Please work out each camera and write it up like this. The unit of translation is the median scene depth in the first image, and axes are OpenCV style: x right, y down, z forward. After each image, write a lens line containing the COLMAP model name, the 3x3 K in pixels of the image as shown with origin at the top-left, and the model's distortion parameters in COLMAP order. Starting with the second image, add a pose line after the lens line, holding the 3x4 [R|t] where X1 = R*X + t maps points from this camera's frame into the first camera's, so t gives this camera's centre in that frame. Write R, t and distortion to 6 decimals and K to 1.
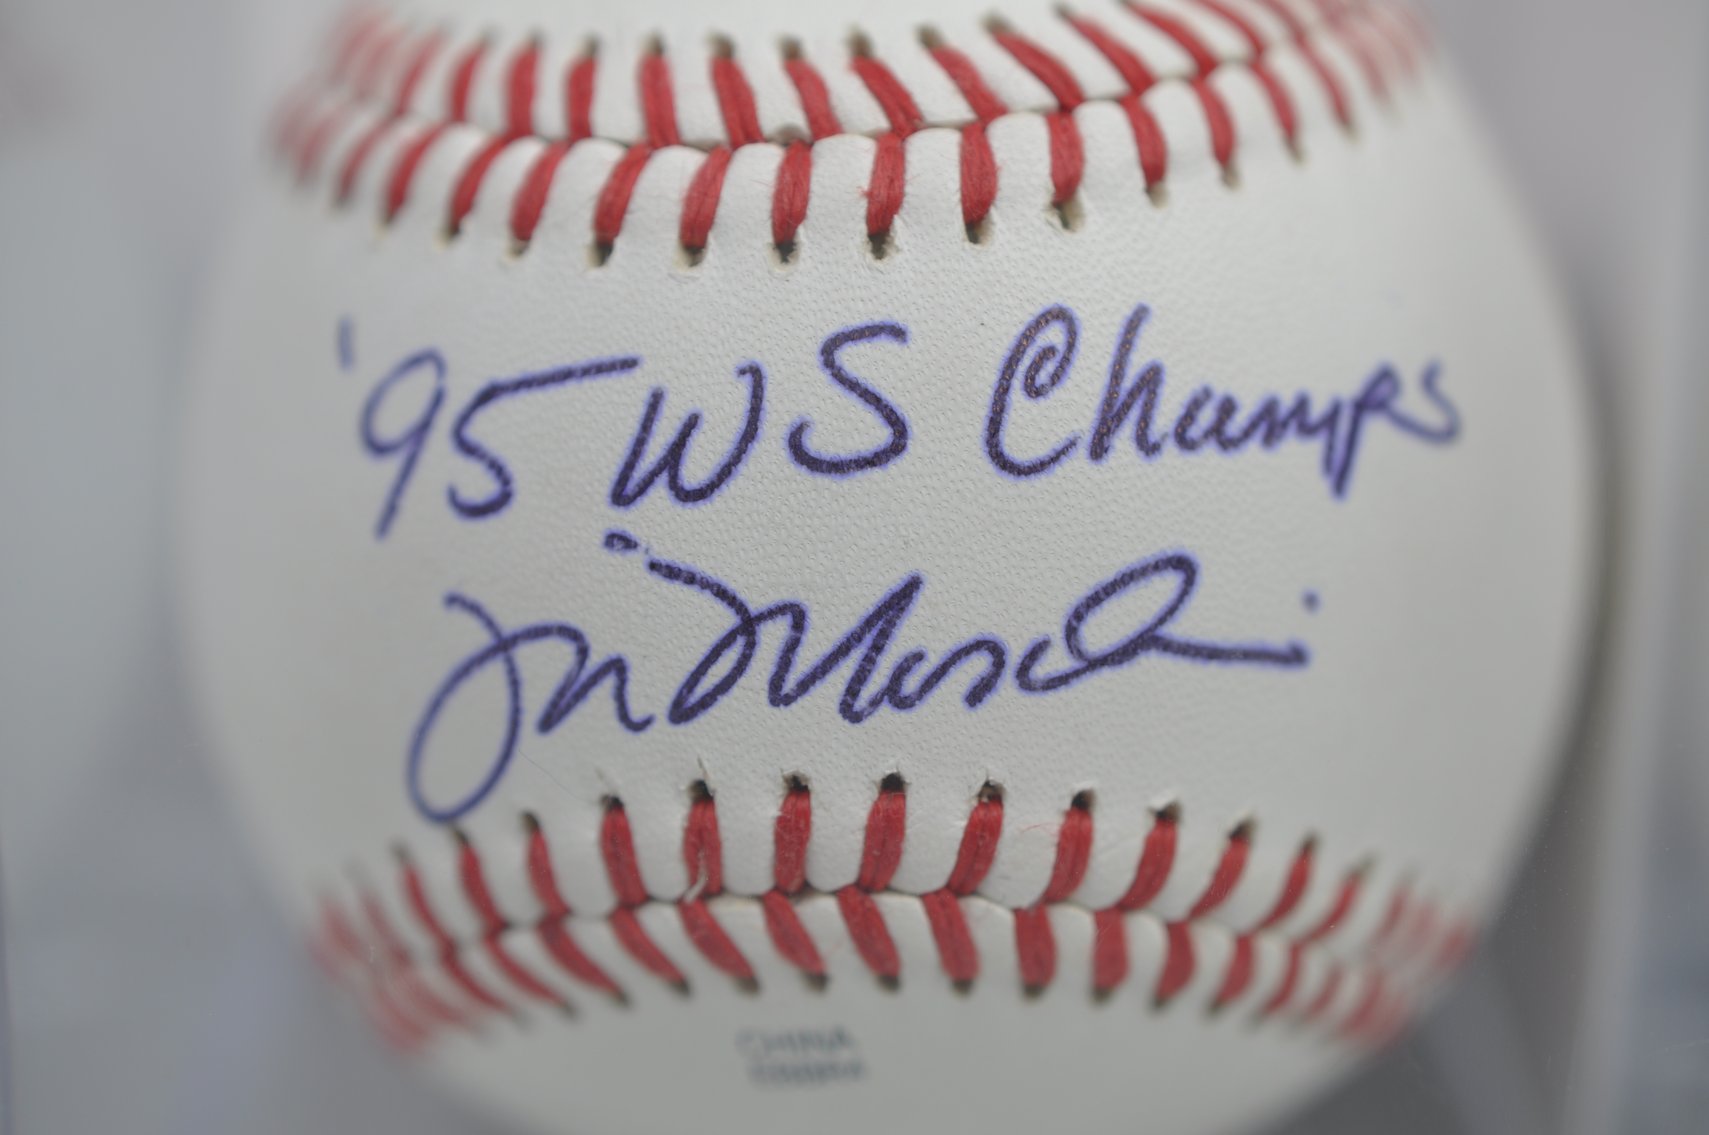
lens RADIAL K [[3243.2, 0, 853.2], [0, 3243.2, 430.9], [0, 0, 1]] dist [0.016132, 4.027961]
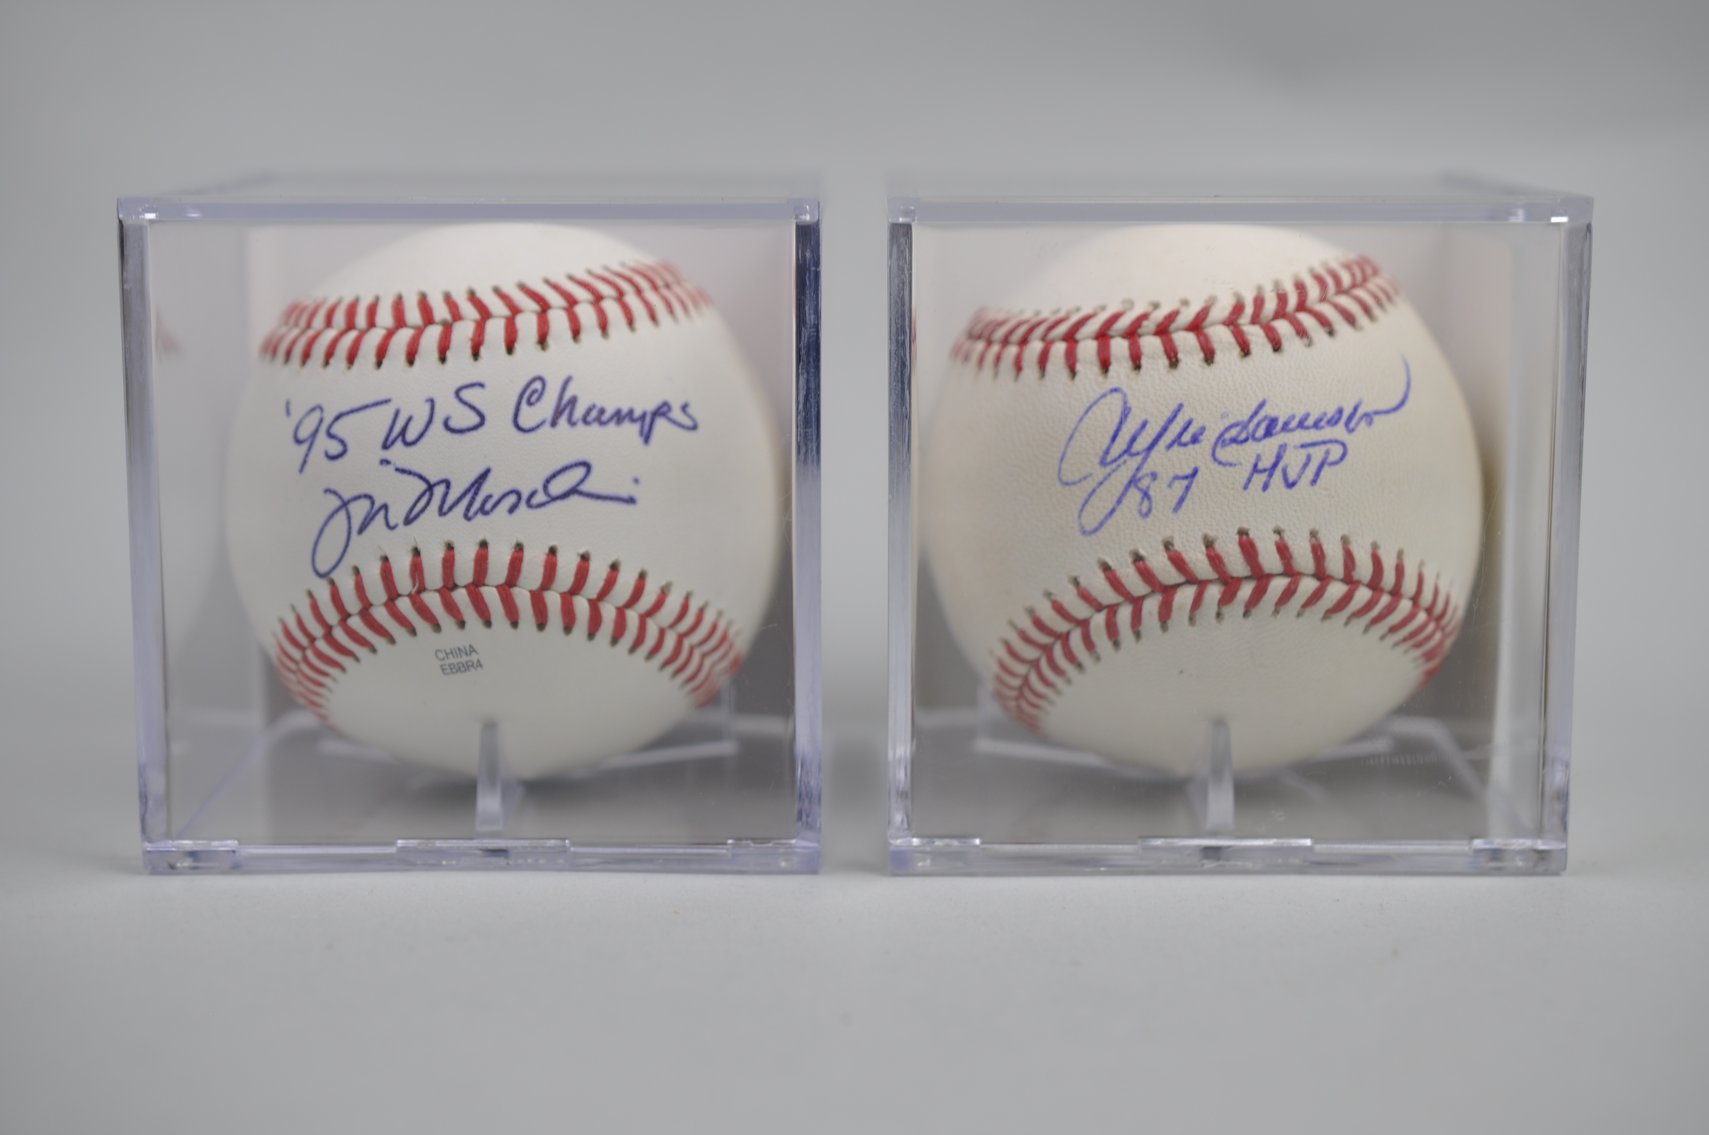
lens RADIAL K [[3243.2, 0, 853.2], [0, 3243.2, 430.9], [0, 0, 1]] dist [0.016132, 4.027961]
pose [[0.999316, -0.036008, 0.008385, 0.308354], [0.036947, 0.980877, -0.191088, 0.555045], [-0.001344, 0.191268, 0.981537, -1.759917]]
